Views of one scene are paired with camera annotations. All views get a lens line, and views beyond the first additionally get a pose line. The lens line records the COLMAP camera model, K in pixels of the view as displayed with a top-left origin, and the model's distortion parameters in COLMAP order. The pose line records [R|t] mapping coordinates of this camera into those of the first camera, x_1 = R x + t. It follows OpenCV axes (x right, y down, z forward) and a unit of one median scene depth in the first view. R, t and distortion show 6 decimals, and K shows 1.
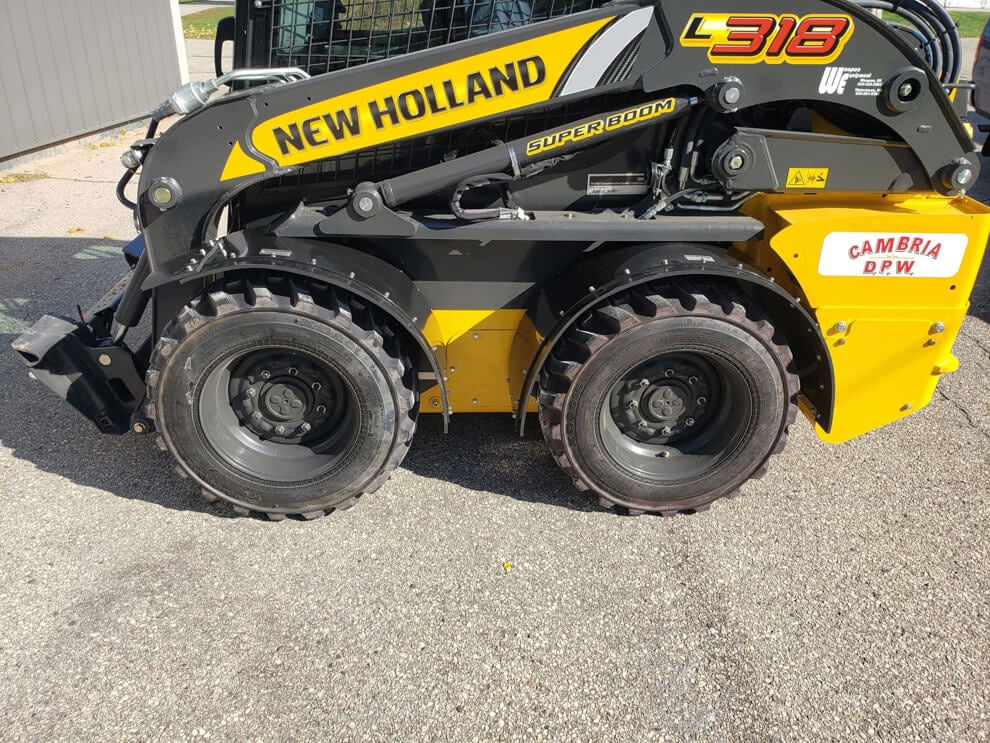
lens RADIAL K [[789.8, 0, 492.8], [0, 789.8, 364.5], [0, 0, 1]] dist [0.004453, 0.014635]
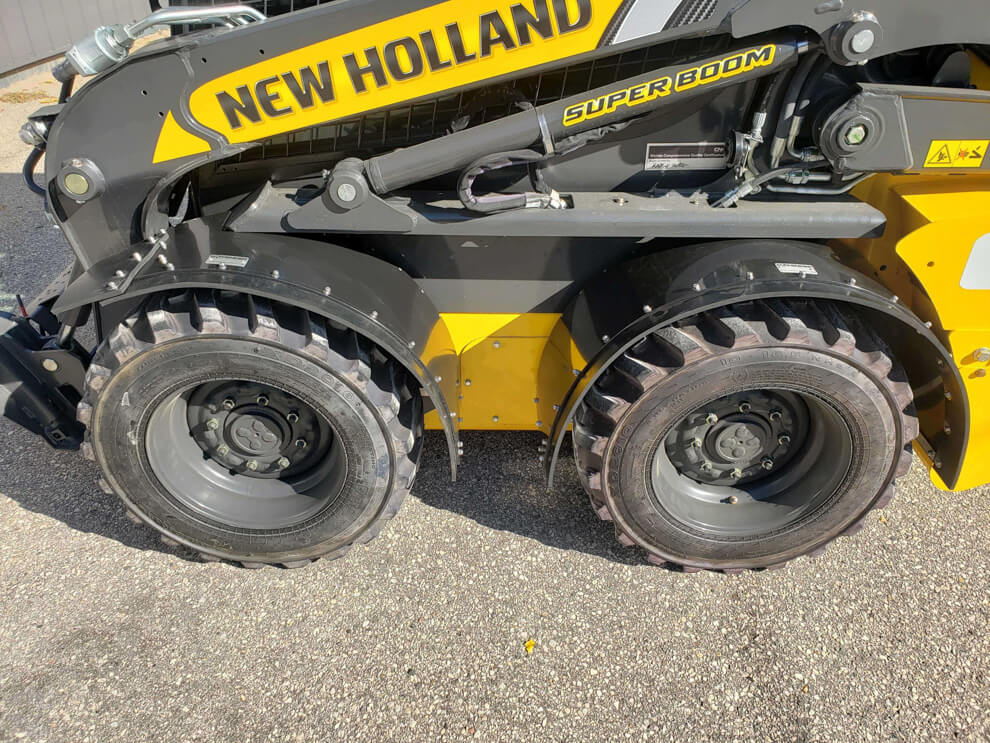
lens RADIAL K [[789.8, 0, 490.3], [0, 789.8, 362.5], [0, 0, 1]] dist [0.004453, 0.014635]
pose [[0.998075, 0.017411, -0.059519, 0.022677], [-0.010002, 0.992409, 0.122571, -0.134997], [0.061201, -0.121740, 0.990673, 0.243051]]
